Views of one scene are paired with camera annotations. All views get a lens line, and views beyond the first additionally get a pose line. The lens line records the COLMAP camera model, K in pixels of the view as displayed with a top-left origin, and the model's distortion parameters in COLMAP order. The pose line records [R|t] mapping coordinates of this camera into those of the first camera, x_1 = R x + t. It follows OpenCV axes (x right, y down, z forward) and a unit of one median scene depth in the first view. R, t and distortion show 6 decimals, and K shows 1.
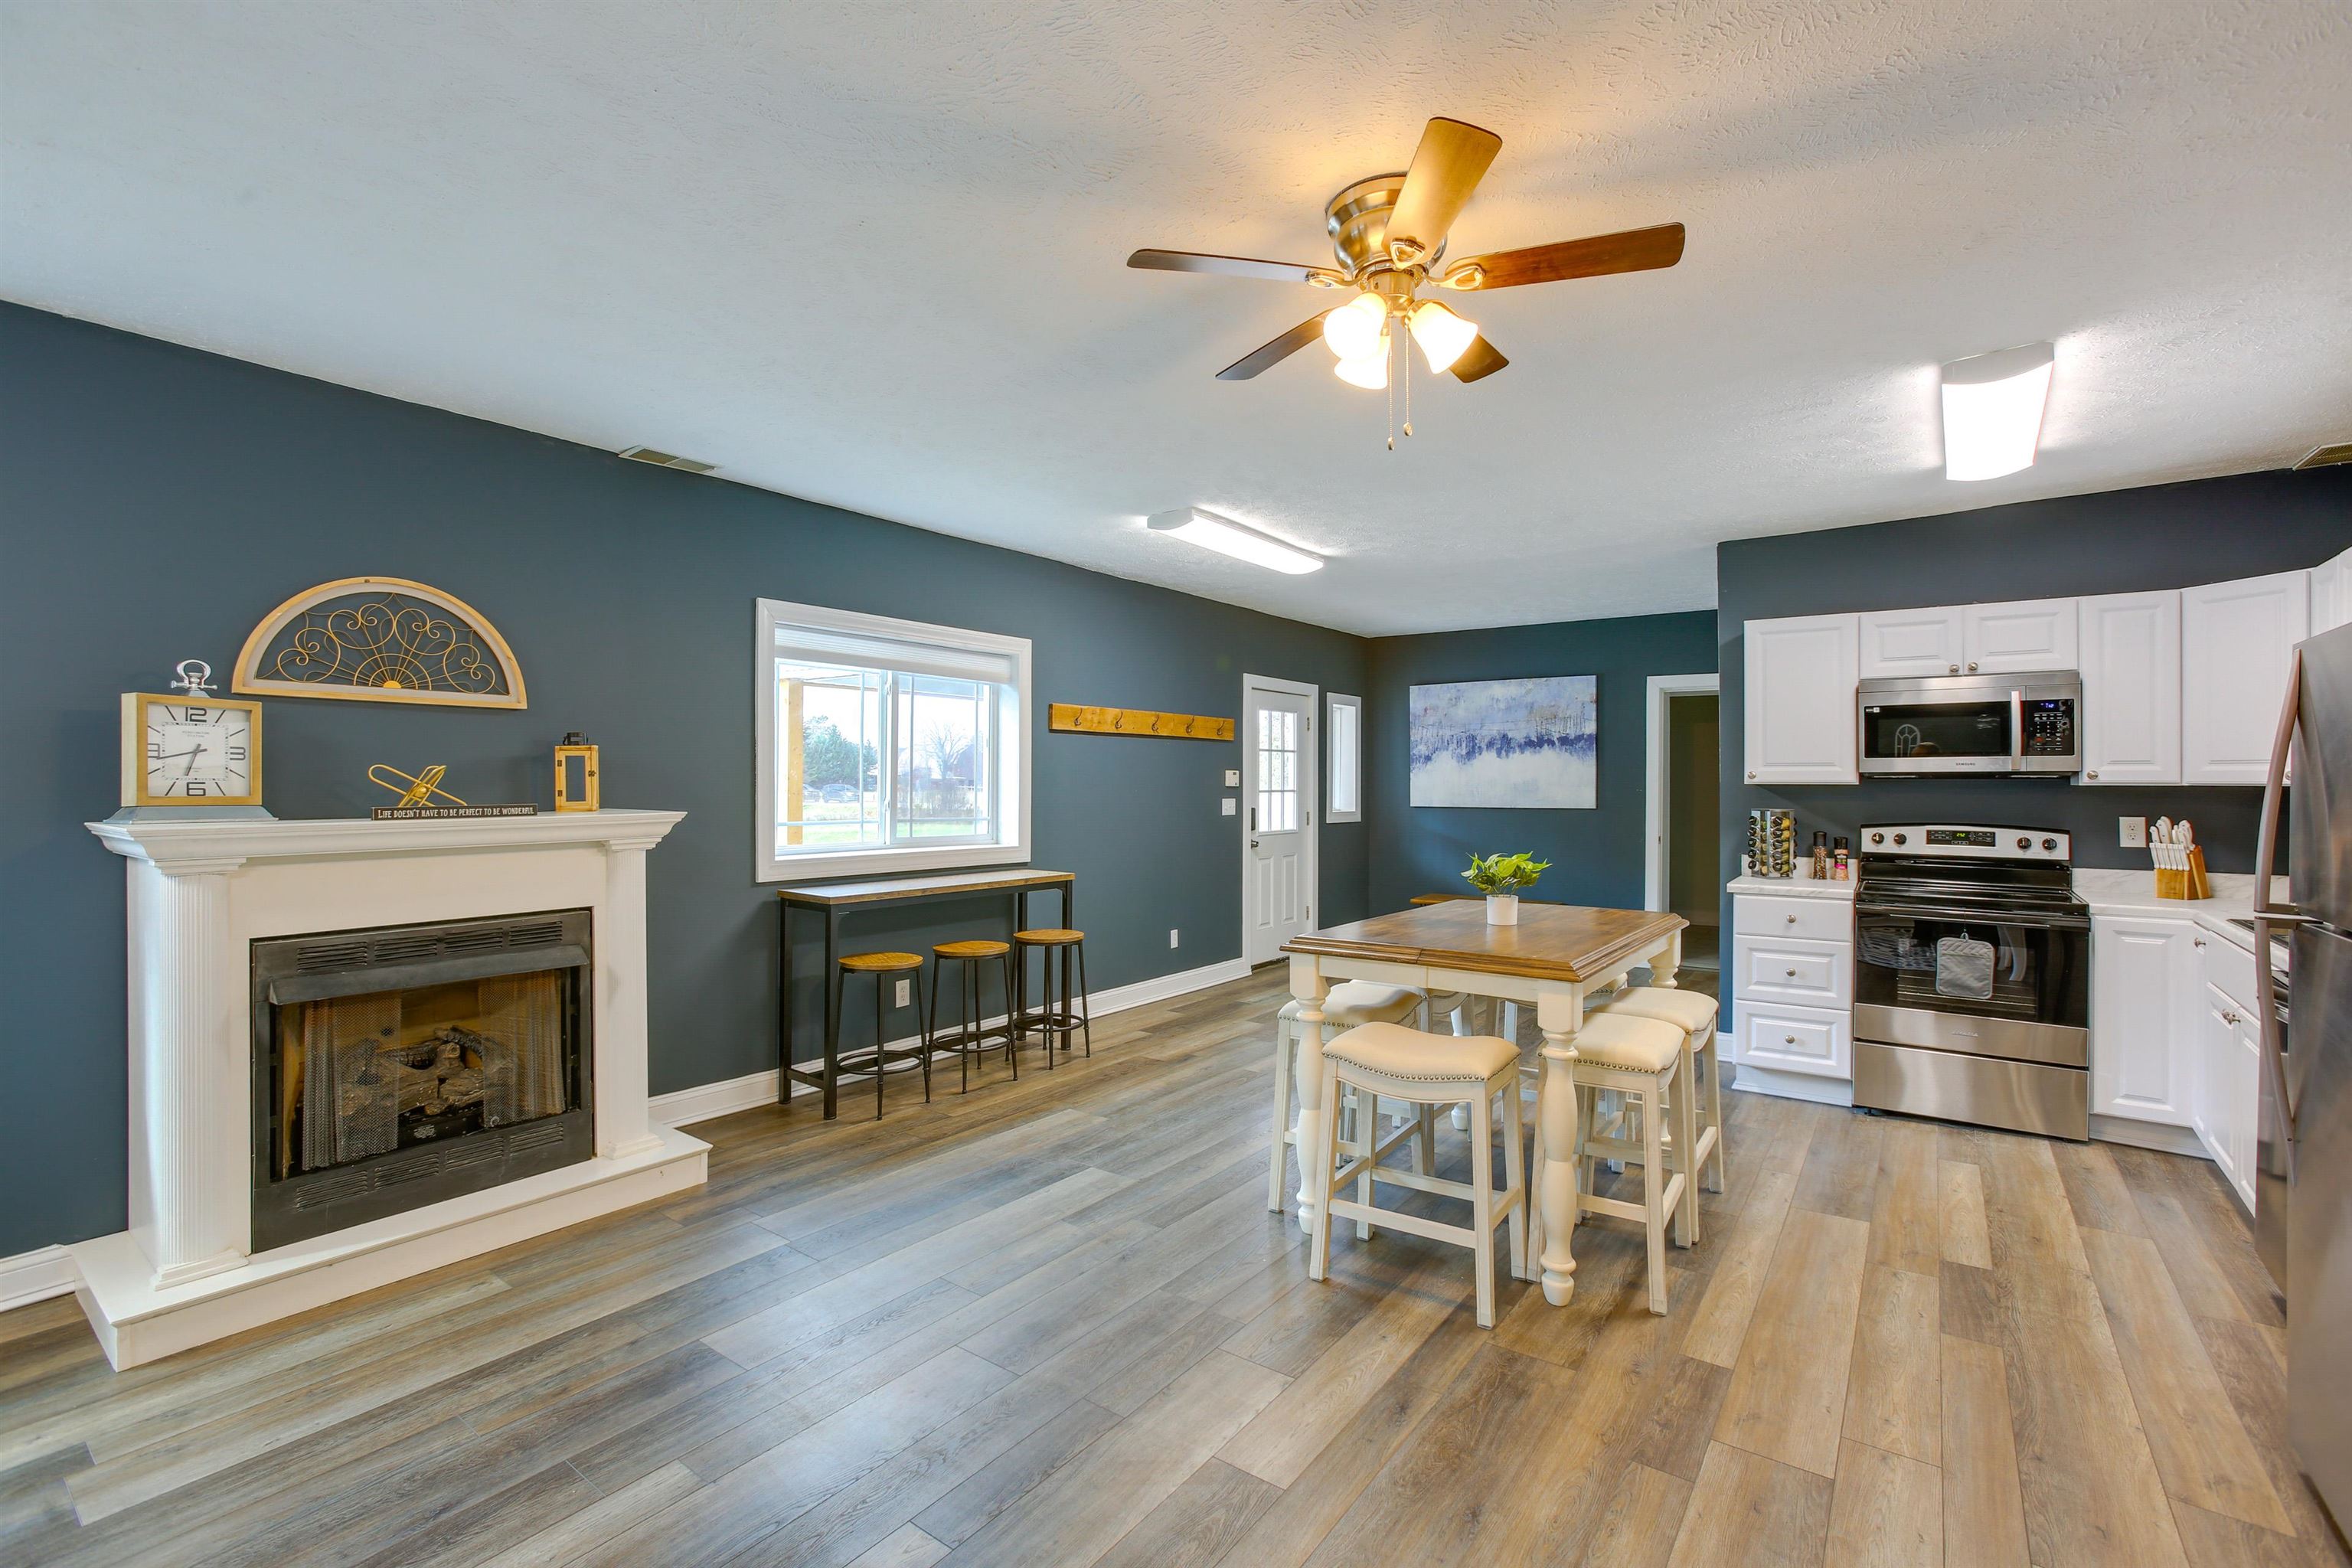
lens RADIAL K [[1063.3, 0, 1178.0], [0, 1063.3, 804.9], [0, 0, 1]] dist [-0.036901, 0.019031]
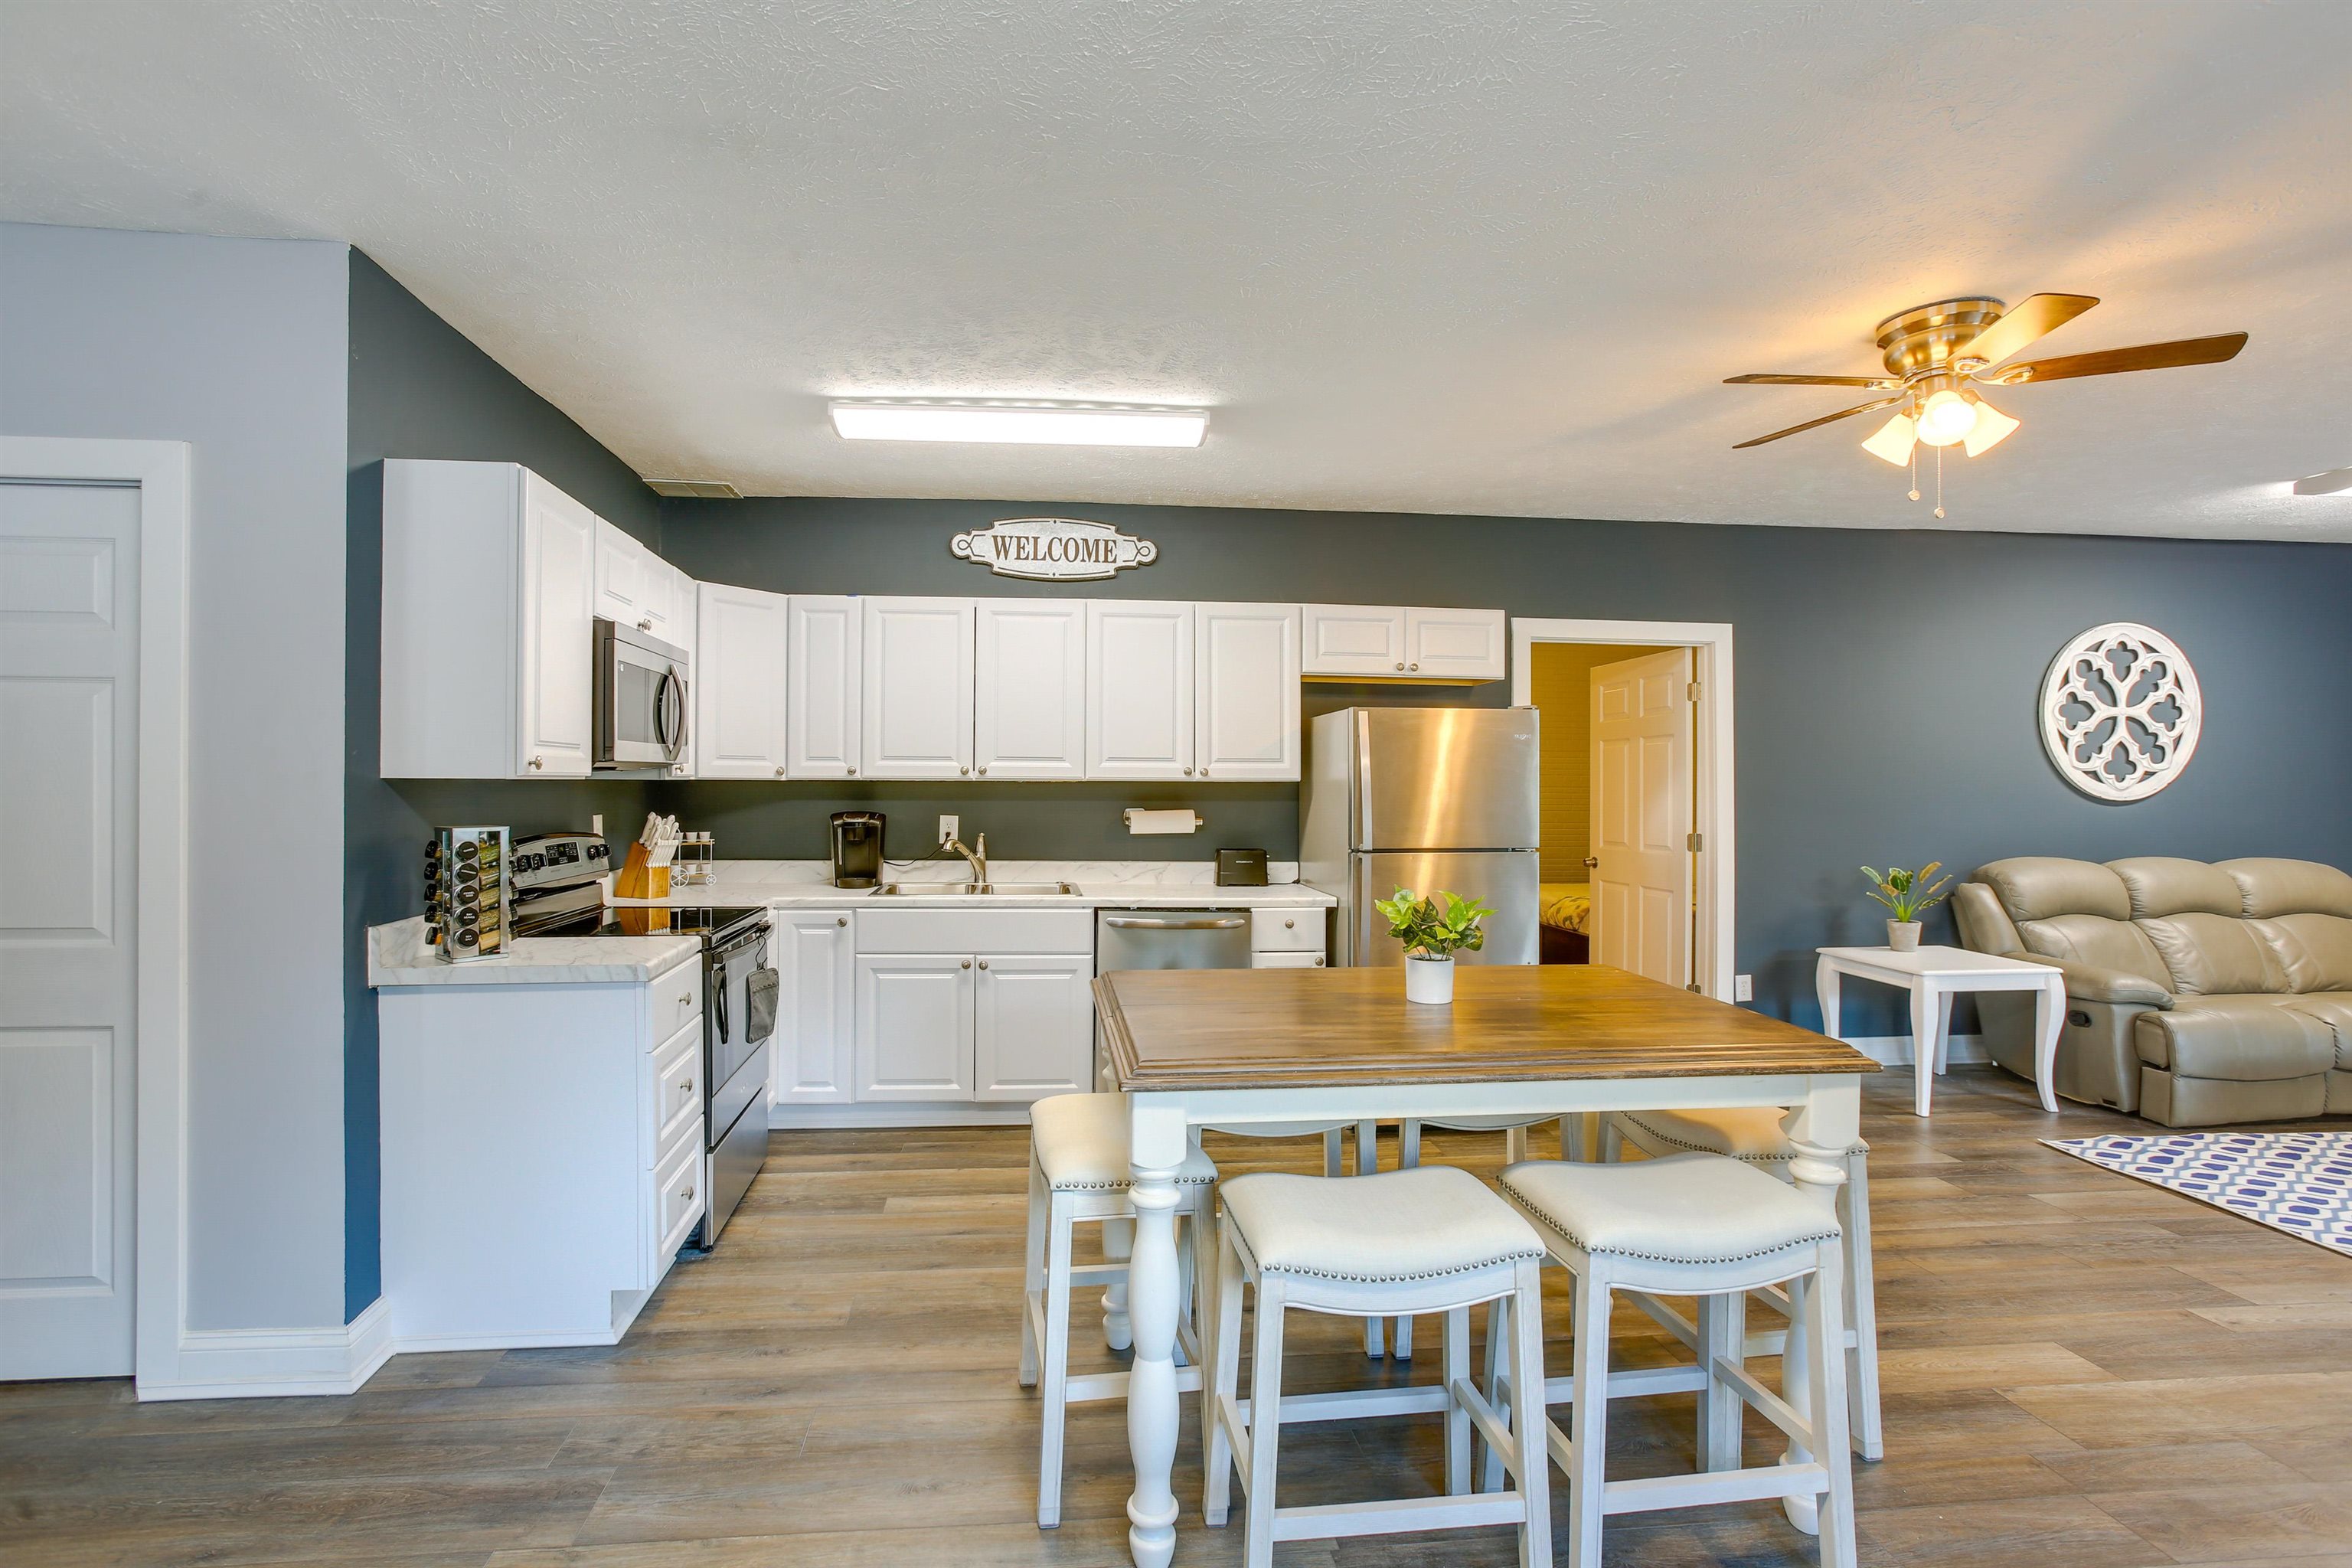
lens RADIAL K [[1059.0, 0, 1110.4], [0, 1059.0, 783.2], [0, 0, 1]] dist [-0.024804, 0.000382]
pose [[-0.655059, -0.008317, 0.755532, -0.035827], [0.009553, 0.999768, 0.019288, -0.022606], [-0.755517, 0.019852, -0.654828, 0.999994]]
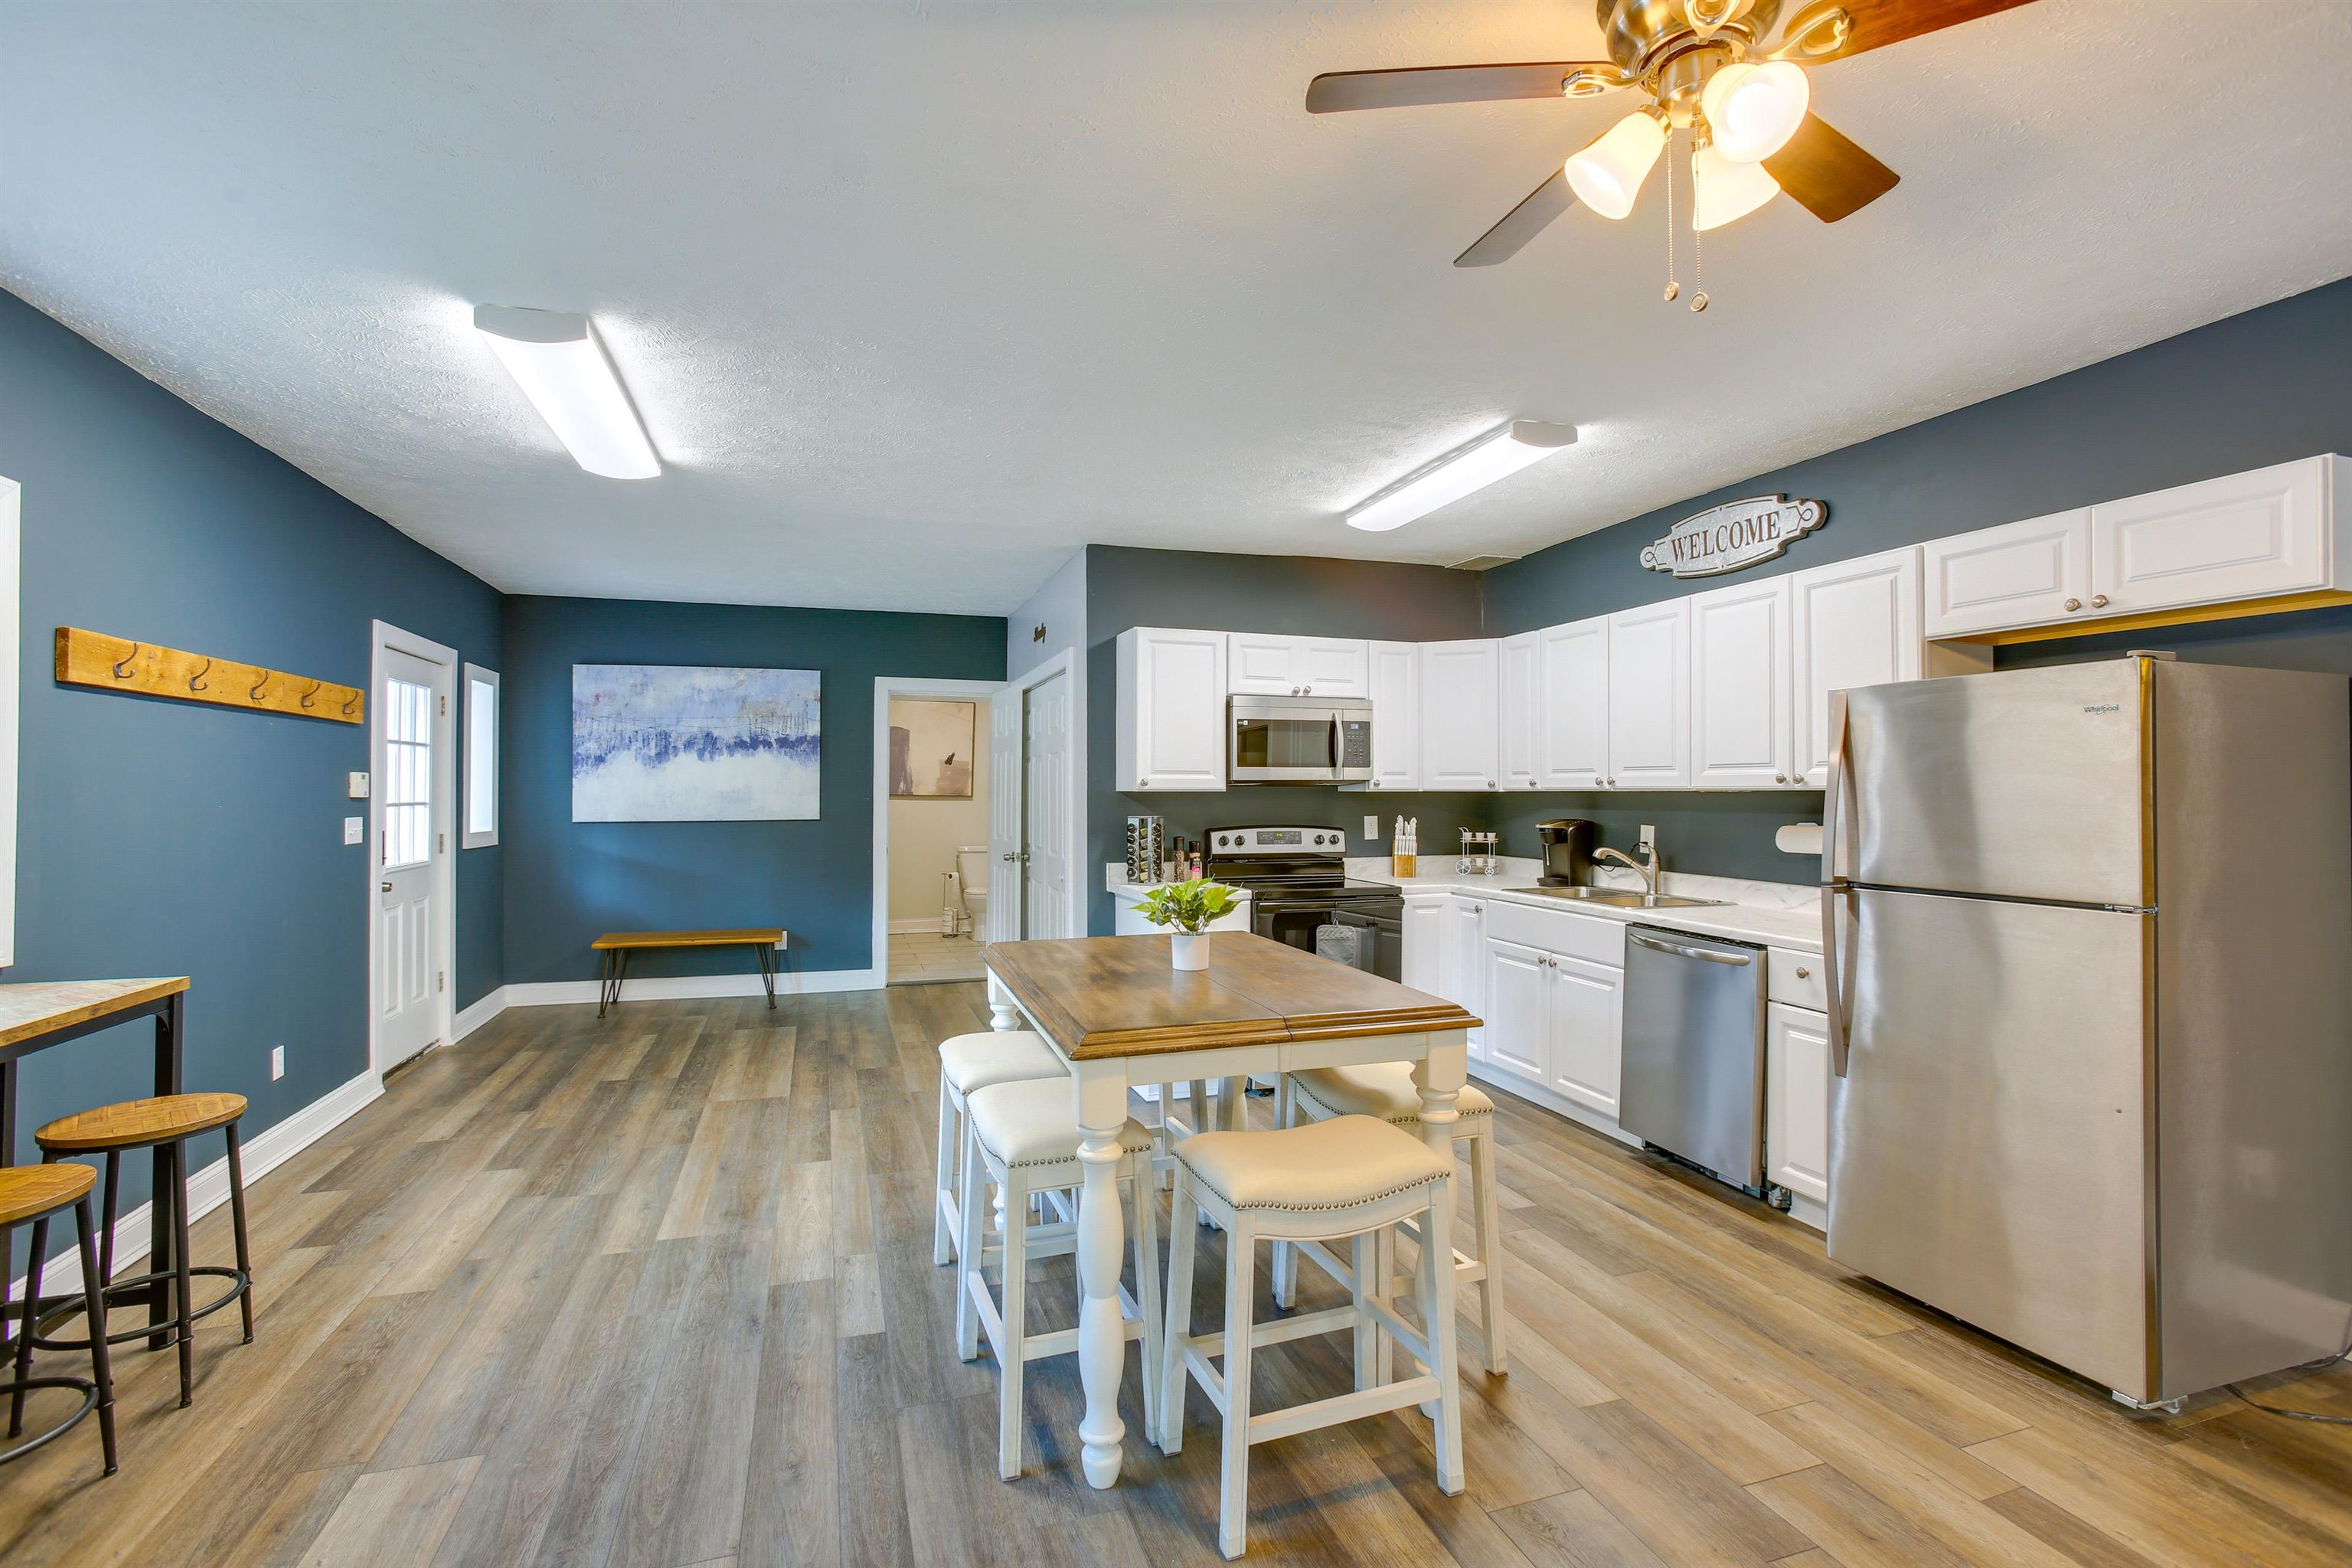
lens RADIAL K [[1051.6, 0, 1186.8], [0, 1051.6, 781.3], [0, 0, 1]] dist [-0.051697, 0.018371]
pose [[0.576750, 0.005305, 0.816903, -0.217913], [0.019198, 0.999615, -0.020046, -0.007577], [-0.816695, 0.027244, 0.576426, 0.350358]]
